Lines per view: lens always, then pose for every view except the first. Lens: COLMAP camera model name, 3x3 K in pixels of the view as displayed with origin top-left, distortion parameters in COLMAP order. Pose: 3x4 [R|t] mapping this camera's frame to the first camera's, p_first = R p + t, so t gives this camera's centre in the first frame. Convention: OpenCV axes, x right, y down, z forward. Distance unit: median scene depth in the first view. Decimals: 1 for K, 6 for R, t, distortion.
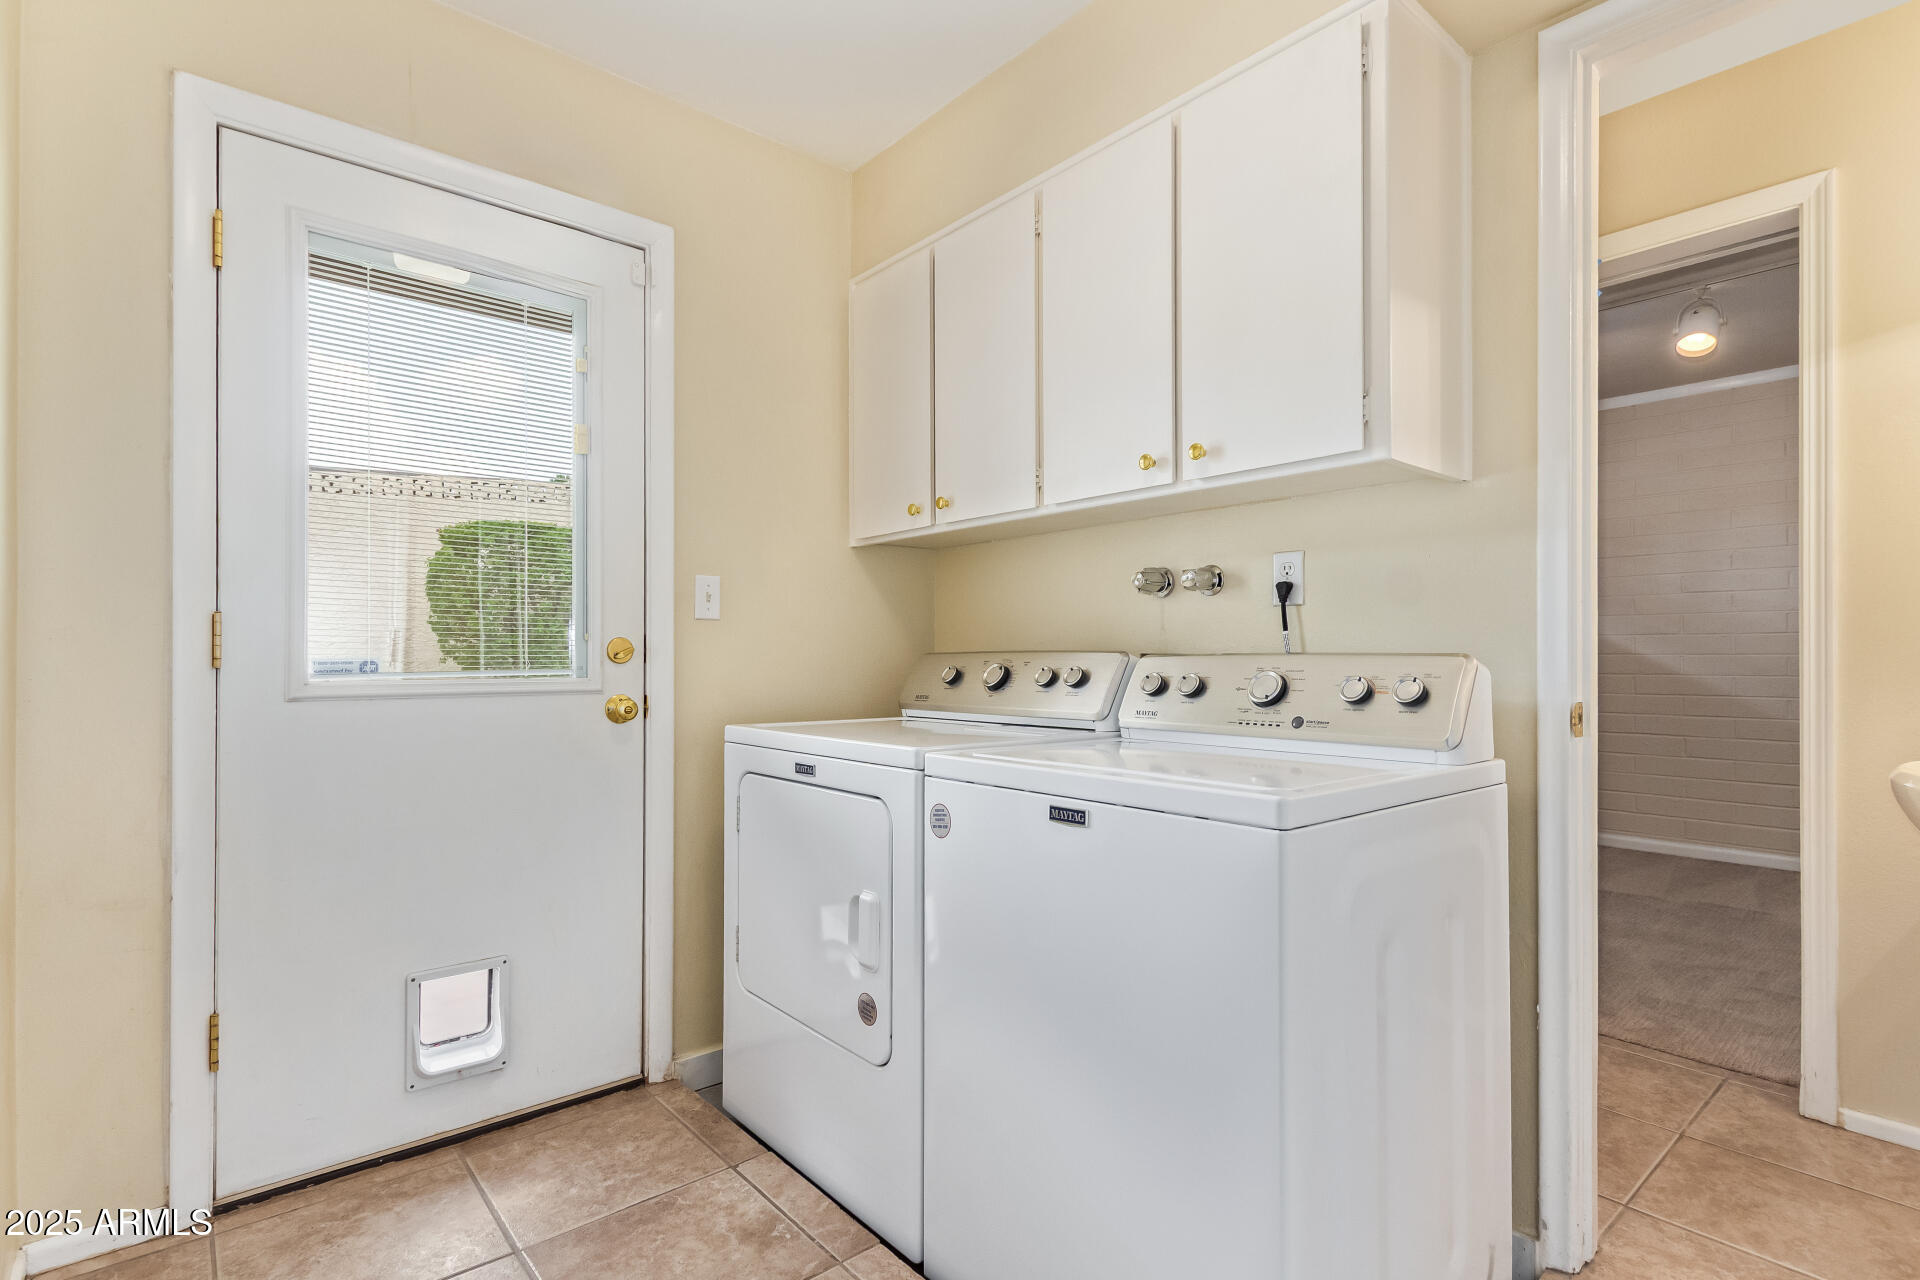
lens RADIAL K [[914.2, 0, 960.0], [0, 914.2, 640.0], [0, 0, 1]] dist [0.003872, -0.000171]
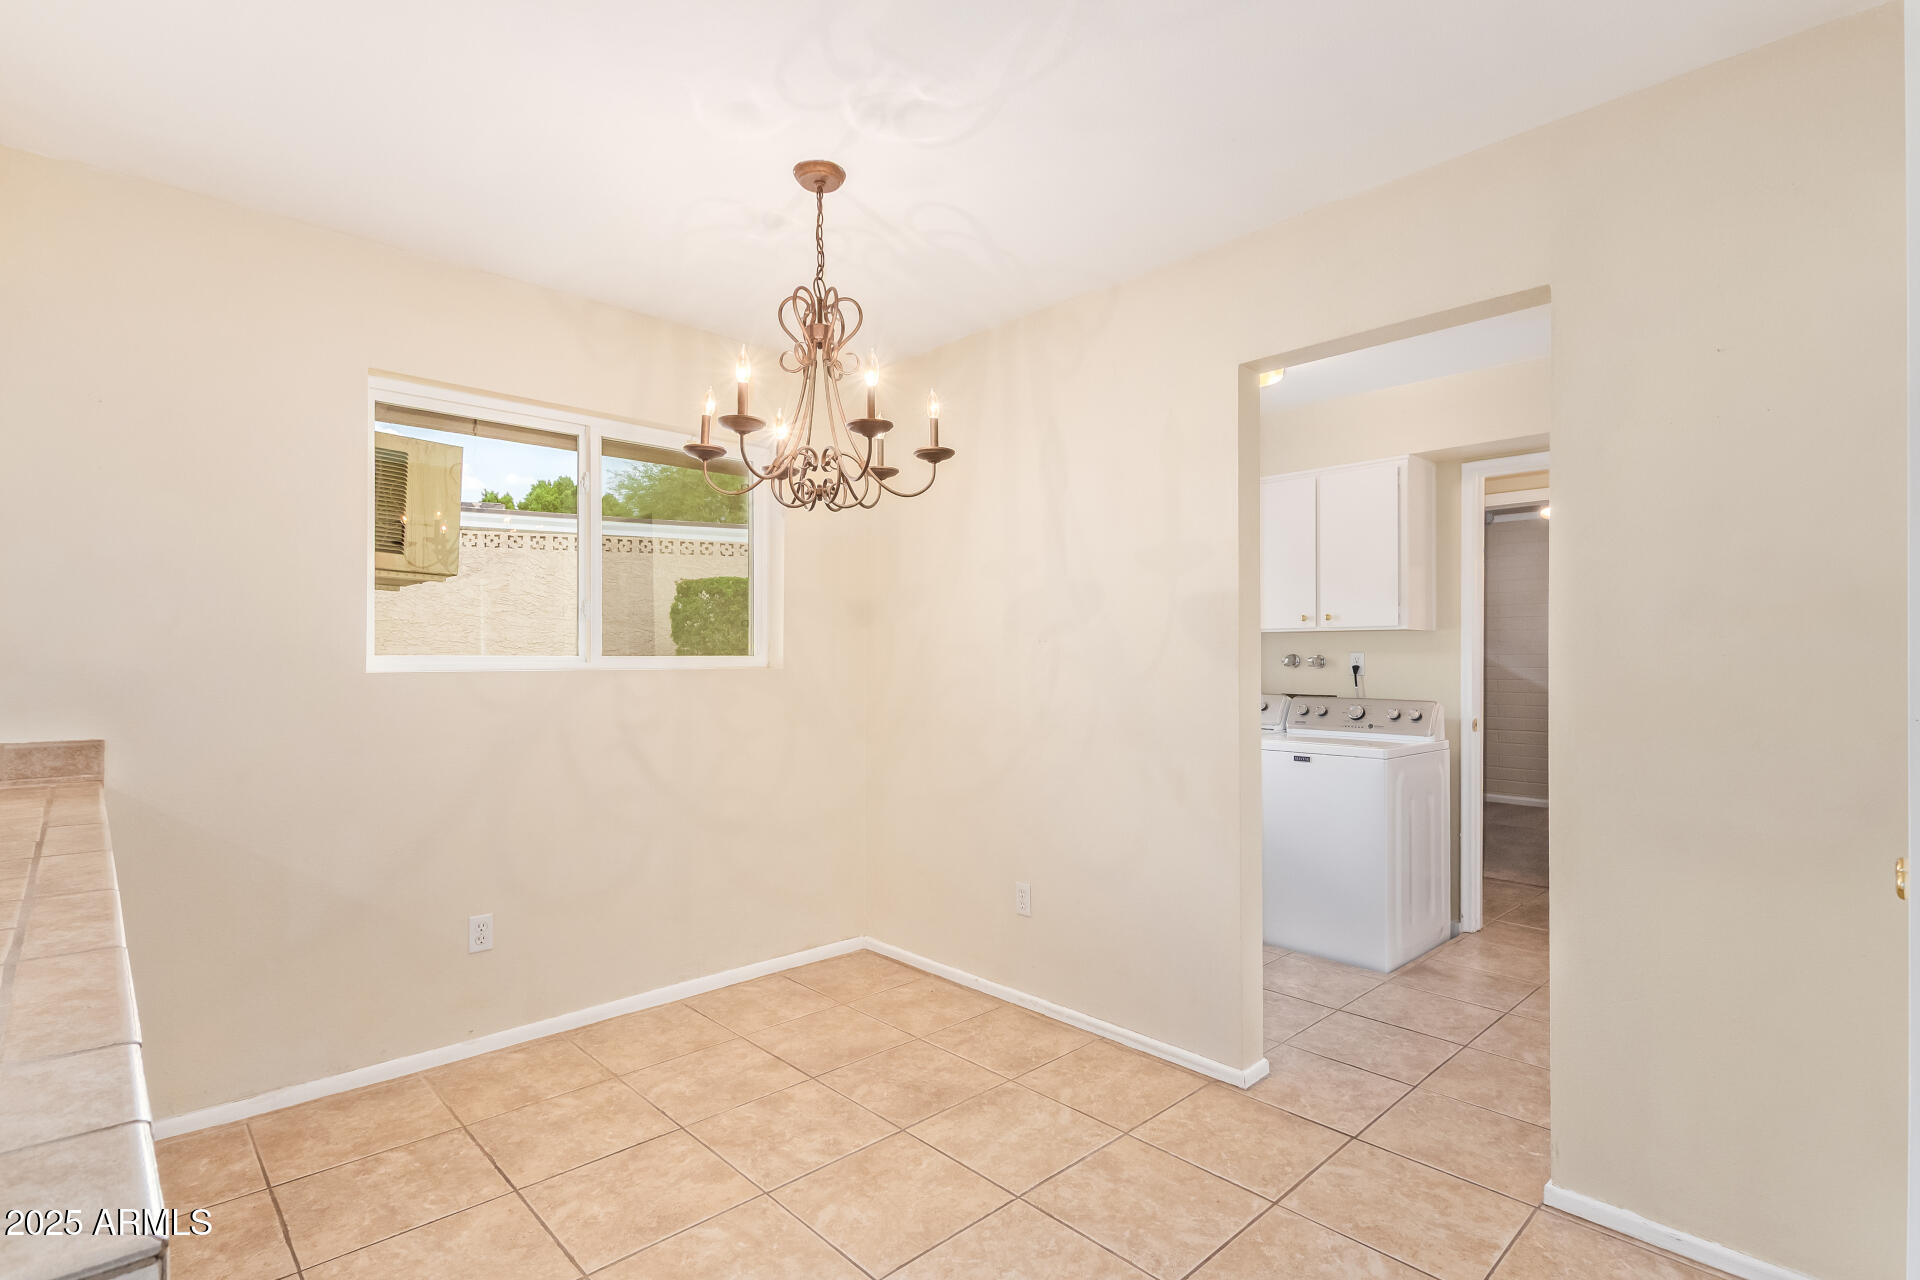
lens RADIAL K [[914.2, 0, 960.0], [0, 914.2, 640.0], [0, 0, 1]] dist [0.003872, -0.000171]
pose [[0.996050, -0.004330, 0.088683, -0.945982], [0.003229, 0.999916, 0.012562, -0.177912], [-0.088730, -0.012227, 0.995981, -1.361539]]
